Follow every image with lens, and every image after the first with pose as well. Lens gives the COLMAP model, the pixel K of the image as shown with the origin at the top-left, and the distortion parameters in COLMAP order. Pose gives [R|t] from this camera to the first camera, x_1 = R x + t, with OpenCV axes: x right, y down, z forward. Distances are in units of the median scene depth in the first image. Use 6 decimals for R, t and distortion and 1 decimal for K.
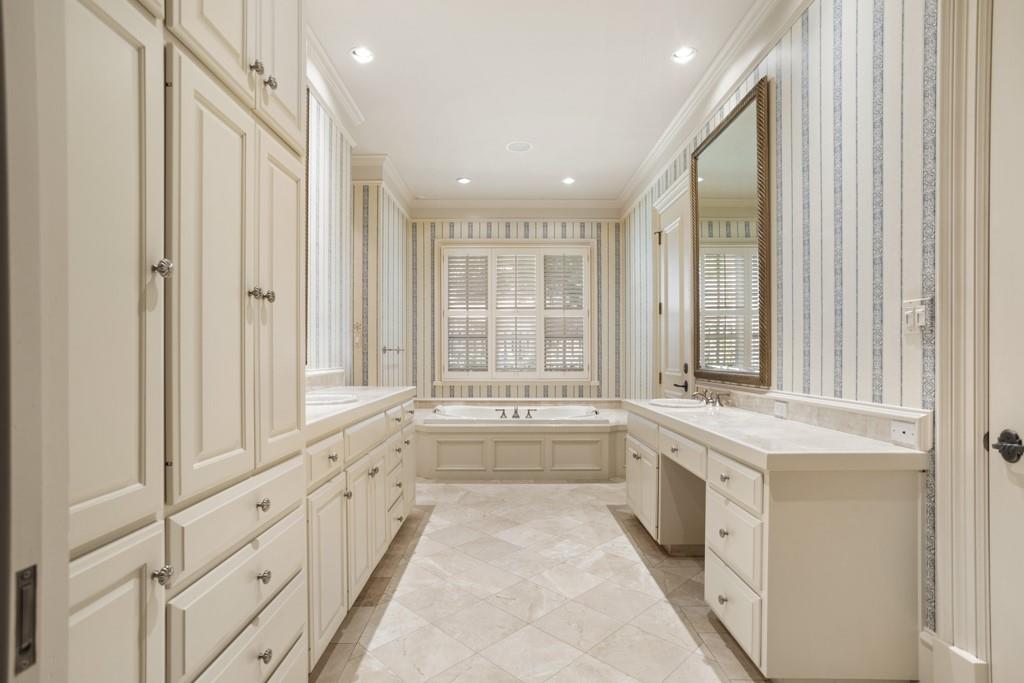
lens RADIAL K [[494.4, 0, 511.6], [0, 494.4, 349.4], [0, 0, 1]] dist [0.004819, -0.000073]
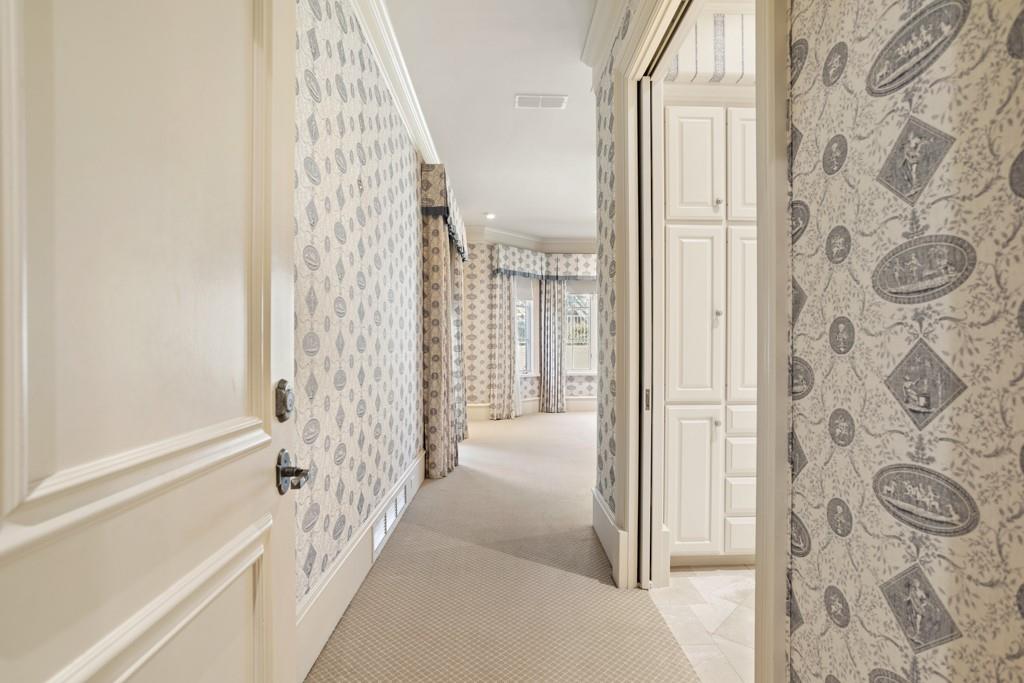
lens RADIAL K [[494.4, 0, 513.6], [0, 494.4, 342.6], [0, 0, 1]] dist [0.004819, -0.000073]
pose [[0.015160, -0.000056, -0.999885, 2.098254], [0.003340, 0.999994, -0.000006, -0.004144], [0.999879, -0.003340, 0.015160, -0.204560]]
